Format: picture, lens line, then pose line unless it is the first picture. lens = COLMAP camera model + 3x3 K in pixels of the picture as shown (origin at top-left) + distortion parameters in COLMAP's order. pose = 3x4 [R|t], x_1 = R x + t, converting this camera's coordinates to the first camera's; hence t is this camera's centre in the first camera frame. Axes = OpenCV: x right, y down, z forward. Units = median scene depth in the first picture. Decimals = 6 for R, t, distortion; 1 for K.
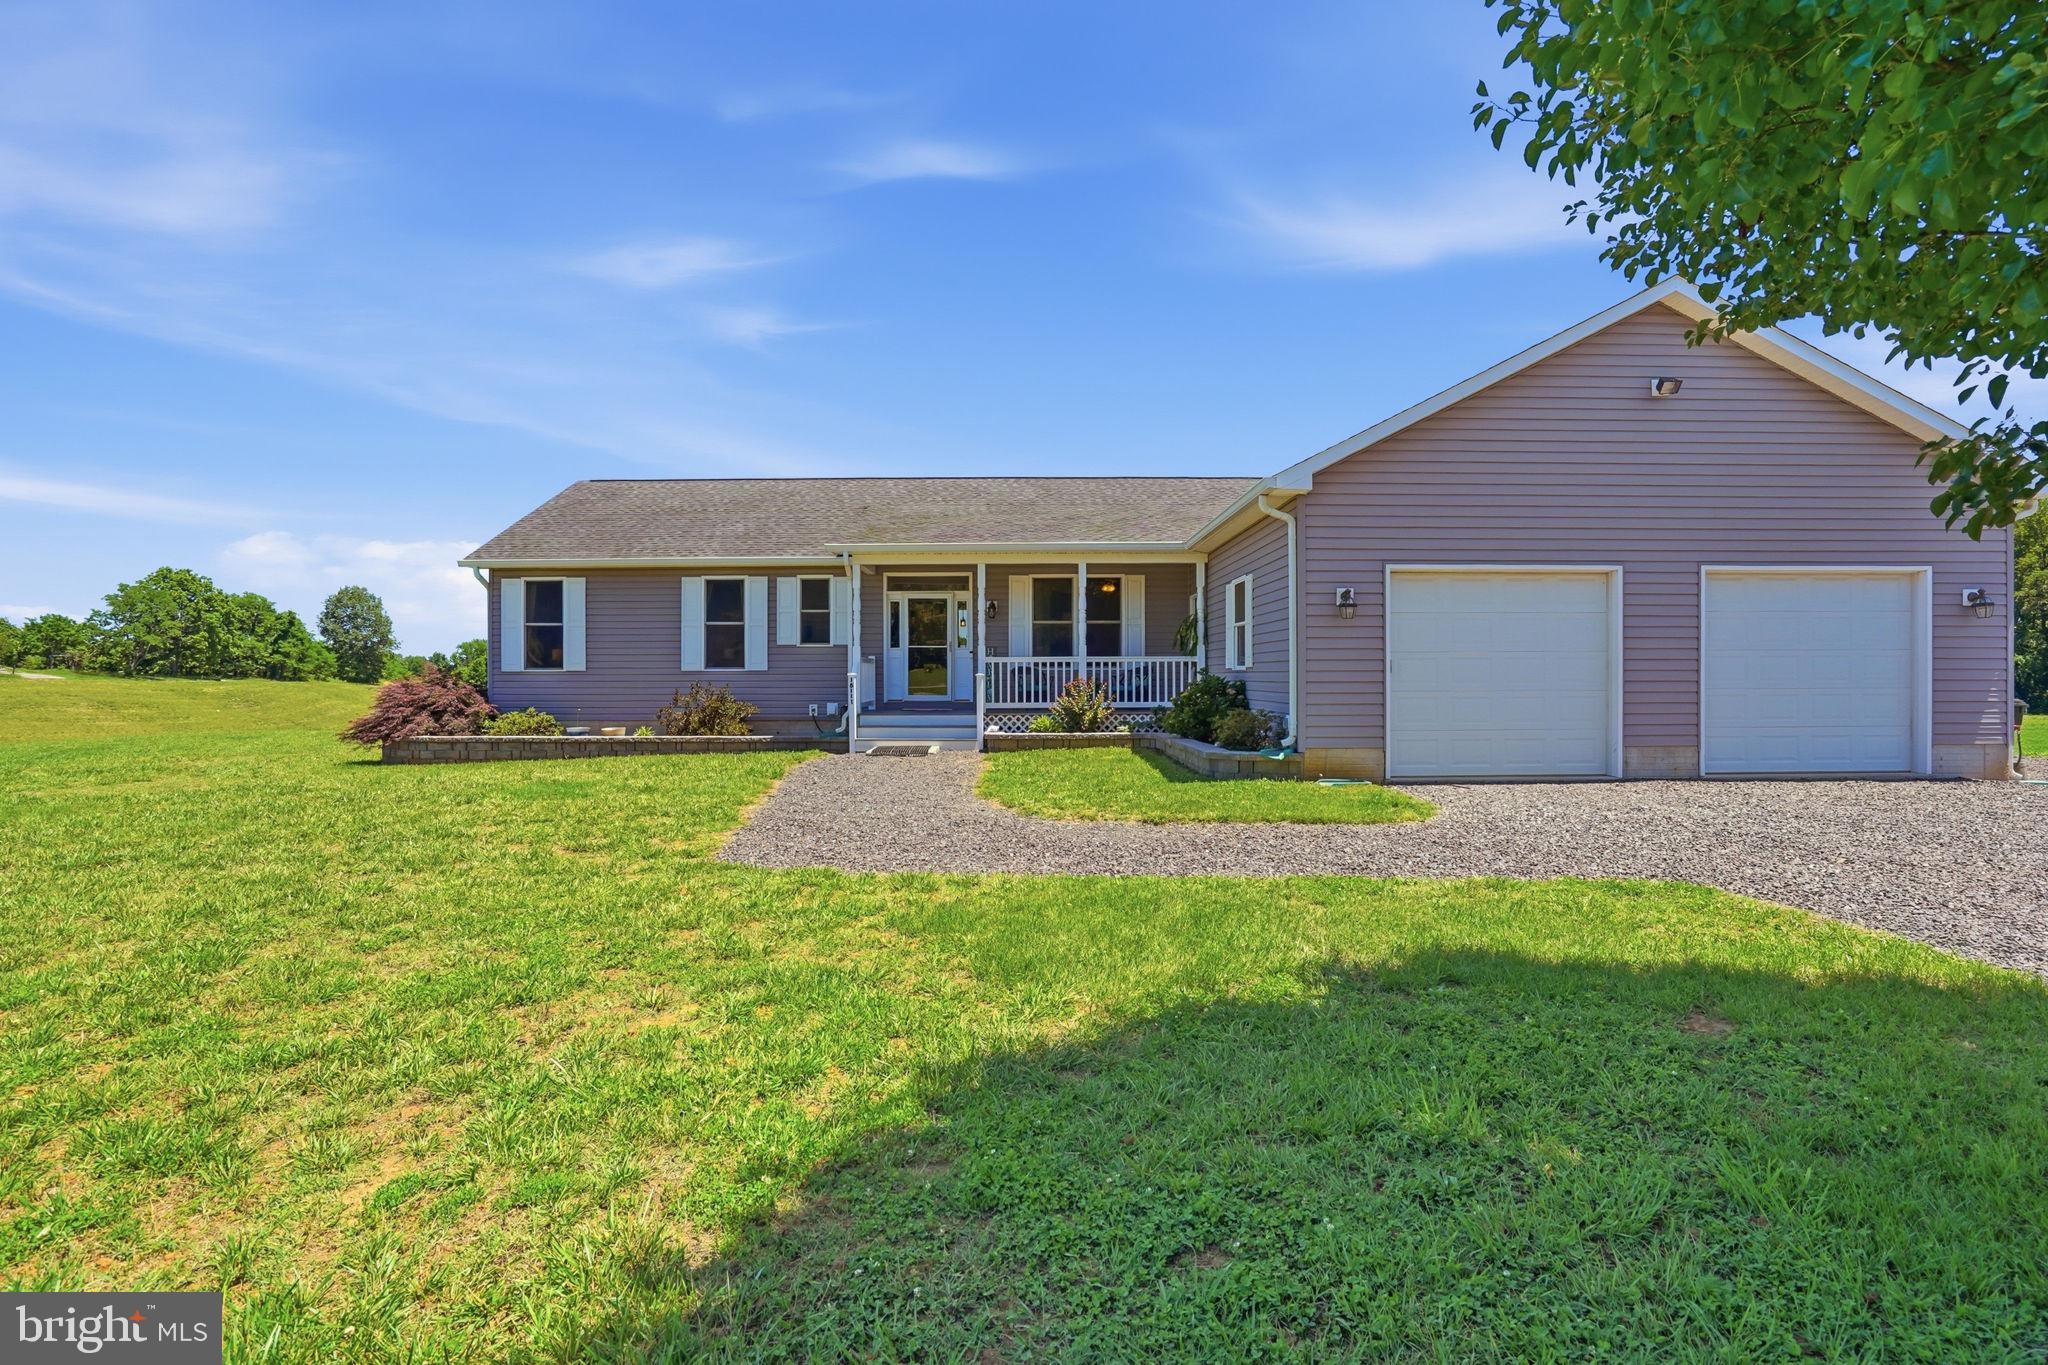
lens RADIAL K [[952.8, 0, 1007.8], [0, 952.8, 673.9], [0, 0, 1]] dist [-0.013123, 0.003292]
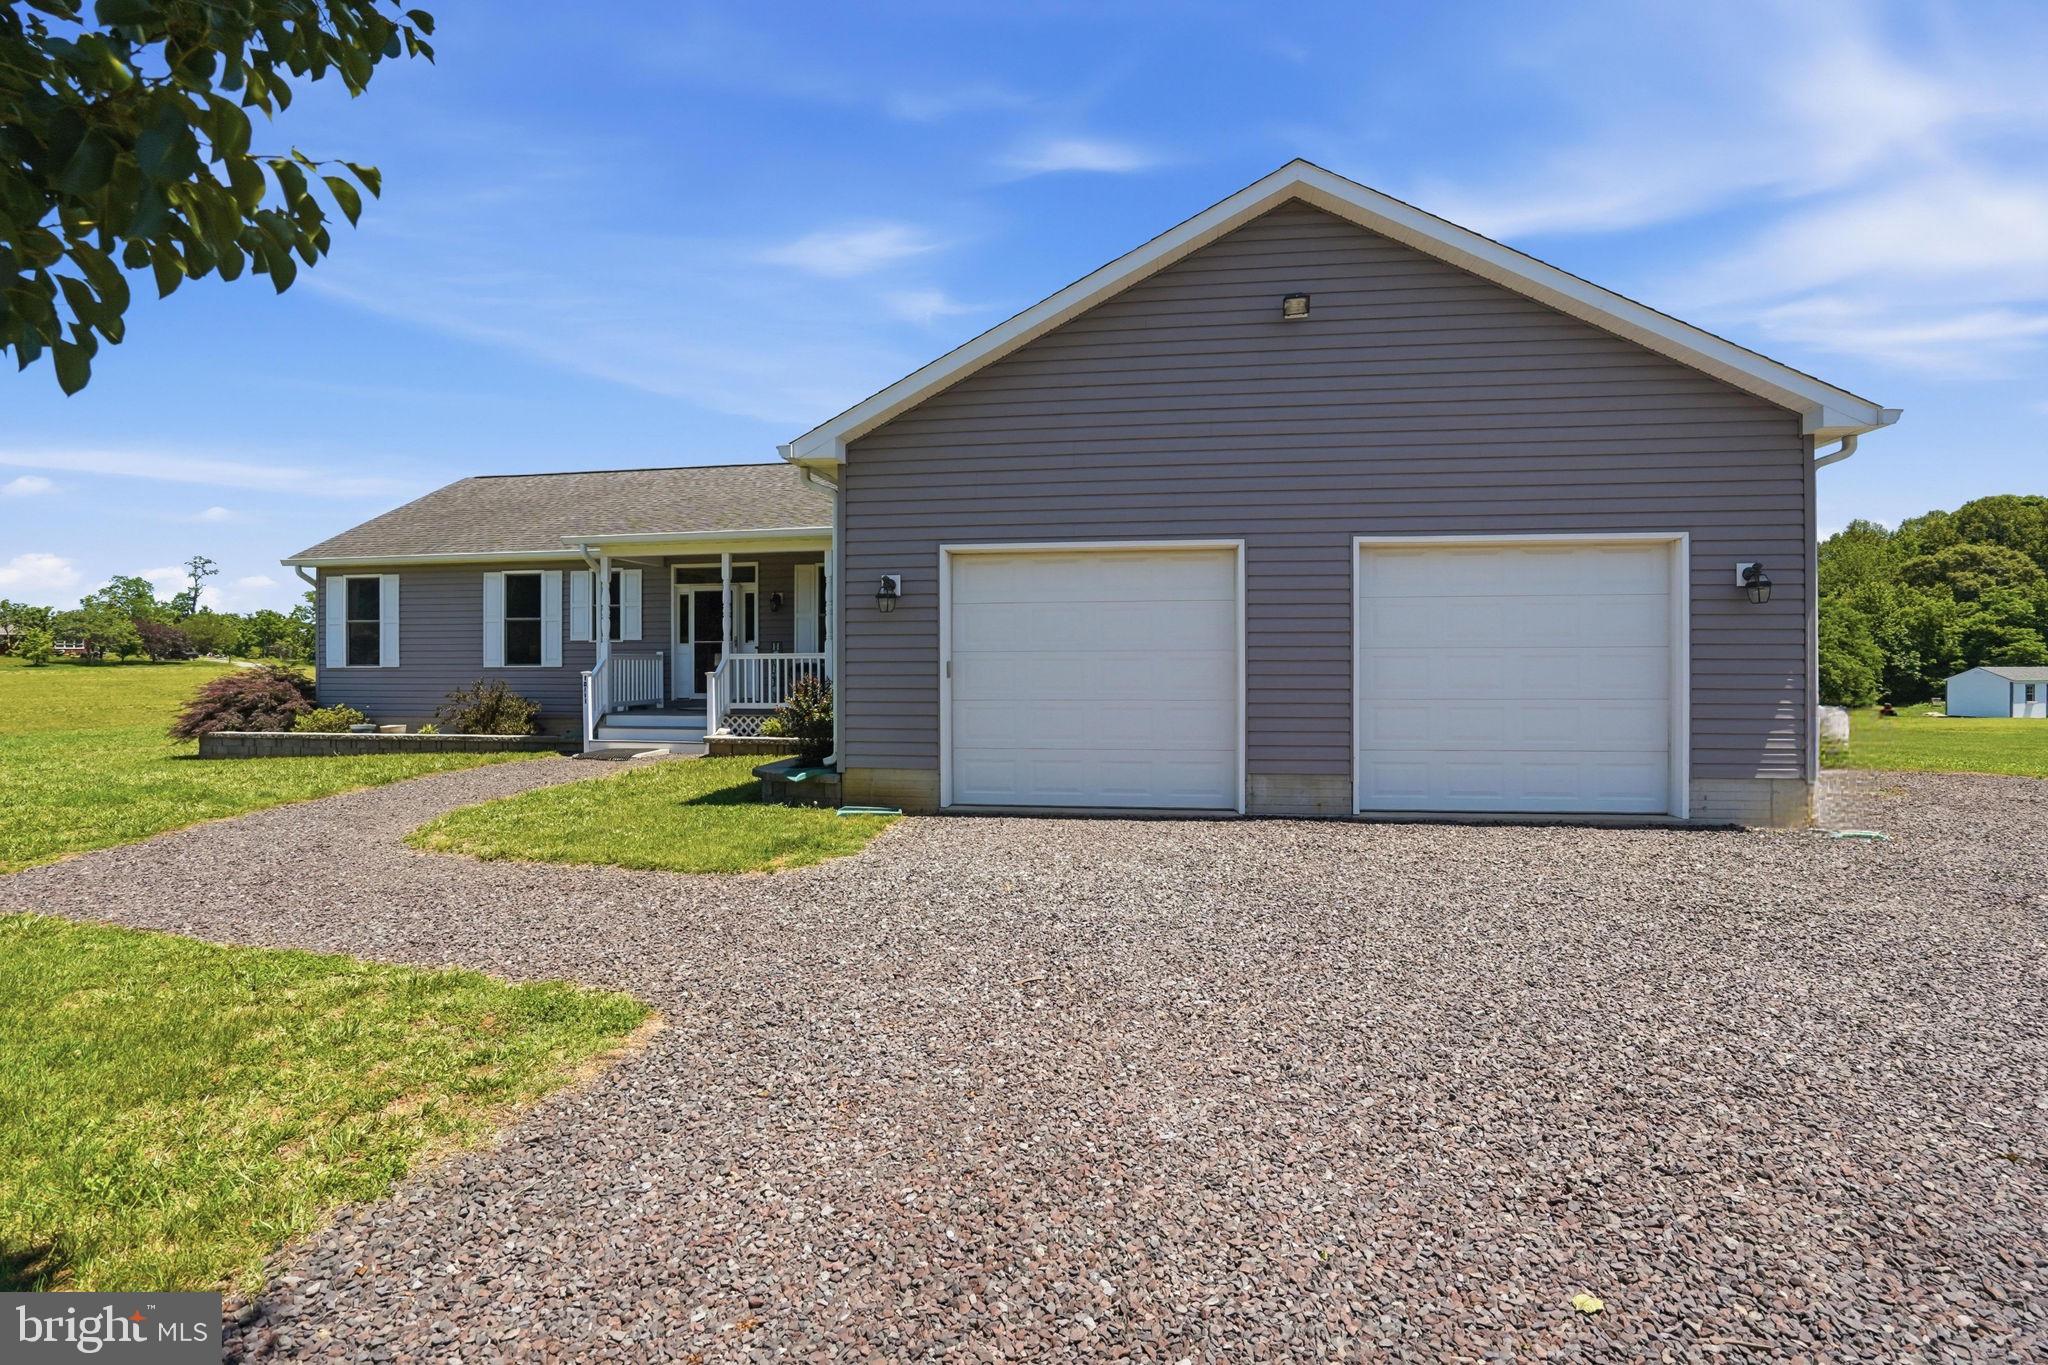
lens RADIAL K [[952.8, 0, 1032.5], [0, 952.8, 676.4], [0, 0, 1]] dist [-0.013123, 0.003292]
pose [[0.984510, 0.001107, -0.175324, 0.416930], [0.002415, 0.999800, 0.019873, -0.013058], [0.175311, -0.019989, 0.984310, 0.136494]]
